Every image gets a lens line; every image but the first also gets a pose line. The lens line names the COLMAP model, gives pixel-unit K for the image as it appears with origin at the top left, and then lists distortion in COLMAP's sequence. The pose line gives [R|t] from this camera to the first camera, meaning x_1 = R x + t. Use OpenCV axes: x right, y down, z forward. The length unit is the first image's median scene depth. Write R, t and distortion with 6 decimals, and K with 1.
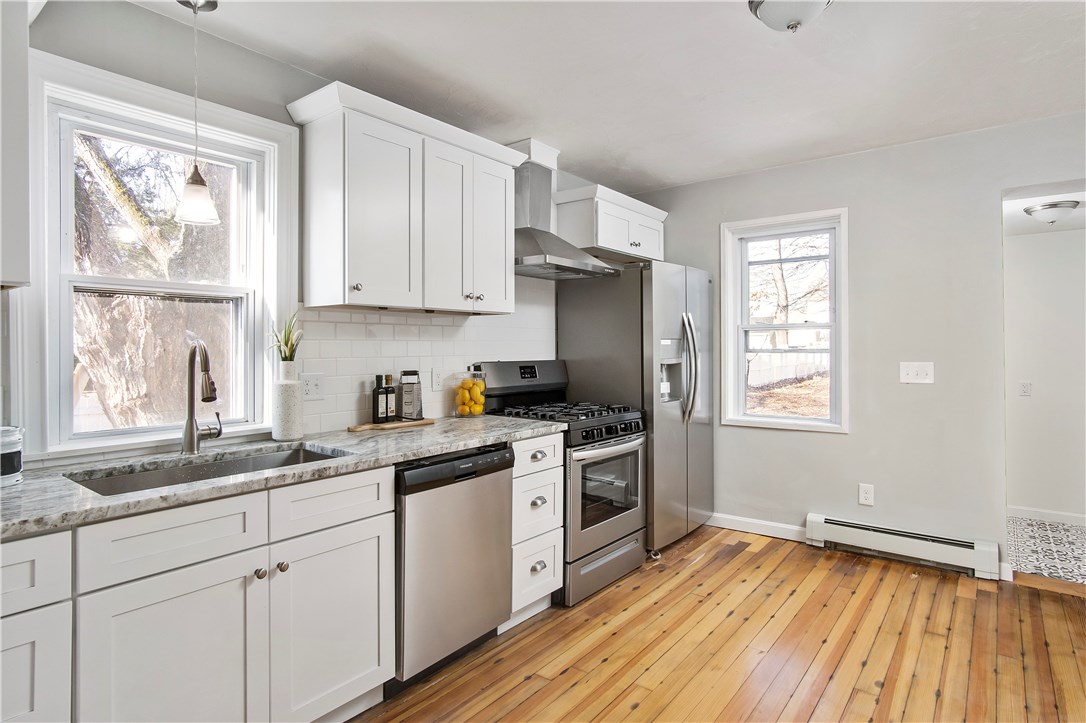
lens RADIAL K [[594.4, 0, 542.8], [0, 594.4, 345.1], [0, 0, 1]] dist [-0.003961, 0.009007]
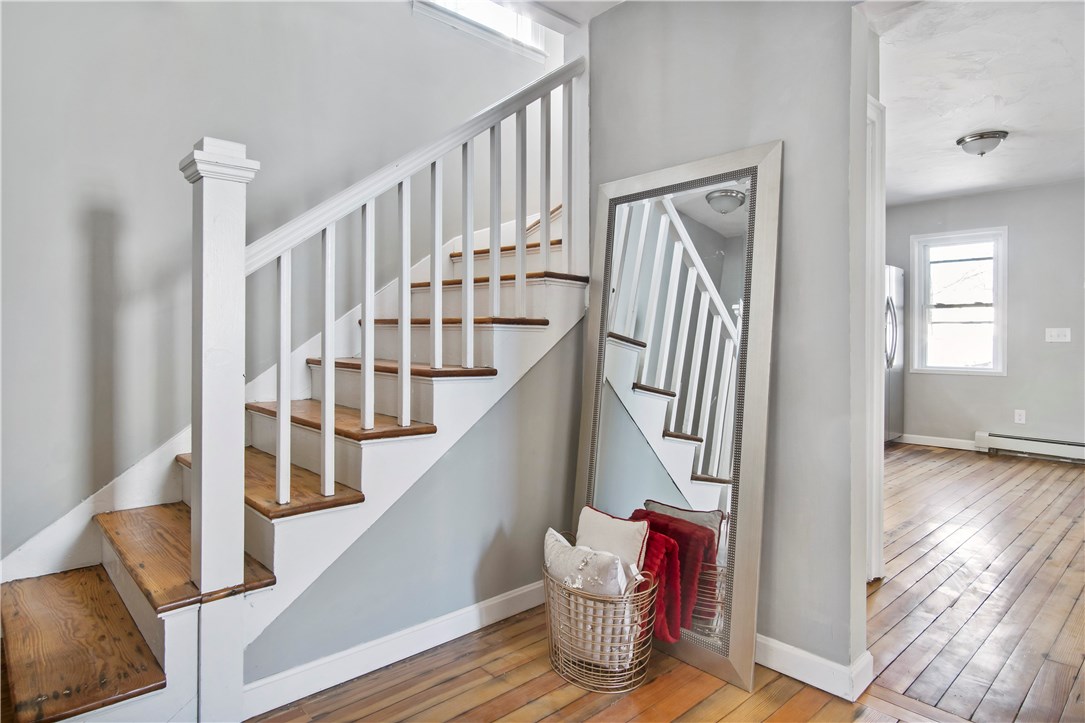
lens RADIAL K [[620.8, 0, 543.1], [0, 620.8, 340.3], [0, 0, 1]] dist [-0.002476, -0.000623]
pose [[0.986808, 0.006718, -0.161757, -0.461941], [-0.006140, 0.999973, 0.004072, 0.070142], [0.161780, -0.003025, 0.986822, -0.870004]]
